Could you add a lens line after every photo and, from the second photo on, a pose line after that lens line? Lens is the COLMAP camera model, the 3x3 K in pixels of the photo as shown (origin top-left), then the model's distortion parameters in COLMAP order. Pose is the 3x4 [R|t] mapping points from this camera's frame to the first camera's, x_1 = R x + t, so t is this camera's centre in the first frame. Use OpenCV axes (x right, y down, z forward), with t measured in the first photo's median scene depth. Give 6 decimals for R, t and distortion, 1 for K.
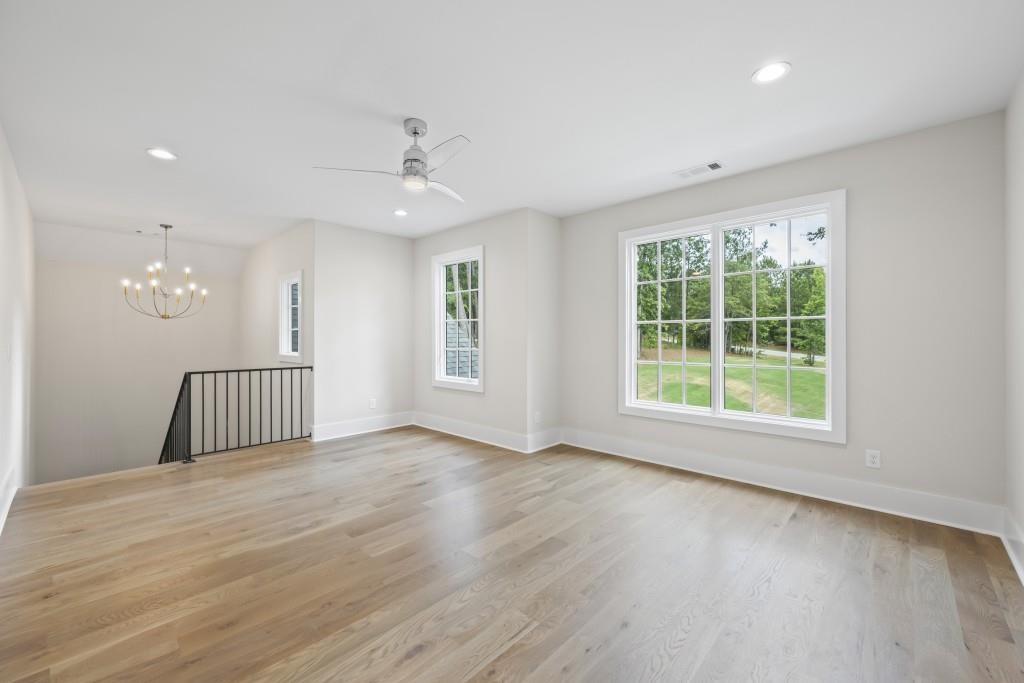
lens RADIAL K [[411.5, 0, 512.4], [0, 411.5, 340.4], [0, 0, 1]] dist [-0.003586, -0.000017]
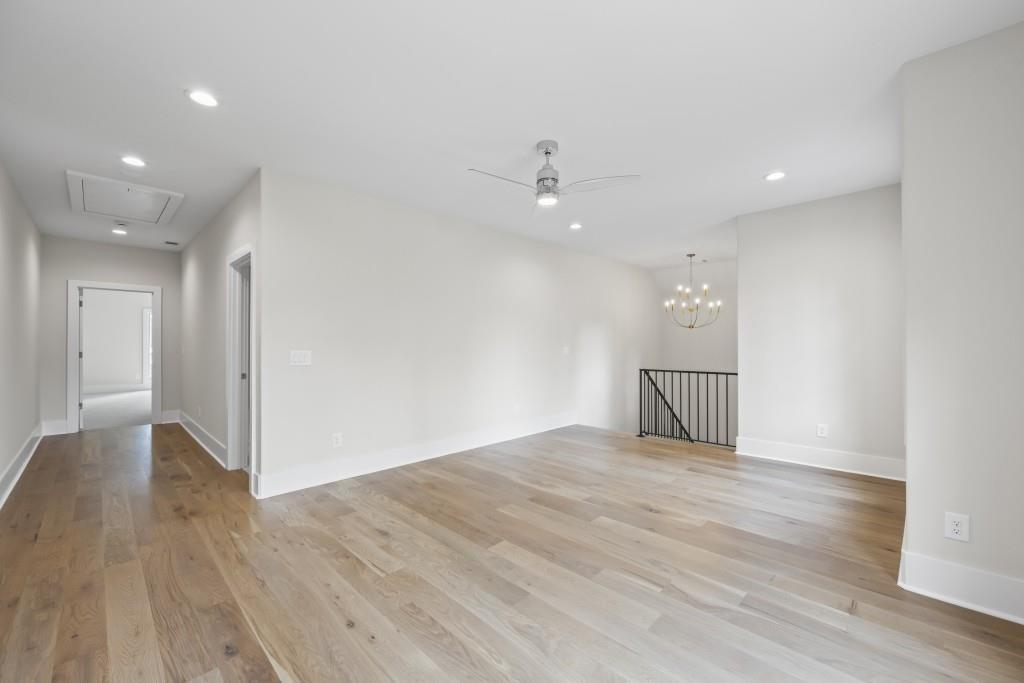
lens RADIAL K [[411.5, 0, 515.4], [0, 411.5, 342.9], [0, 0, 1]] dist [-0.003586, -0.000017]
pose [[-0.023712, -0.005709, -0.999703, 0.661700], [-0.001322, 0.999983, -0.005679, 0.000459], [0.999718, 0.001187, -0.023719, 0.737006]]
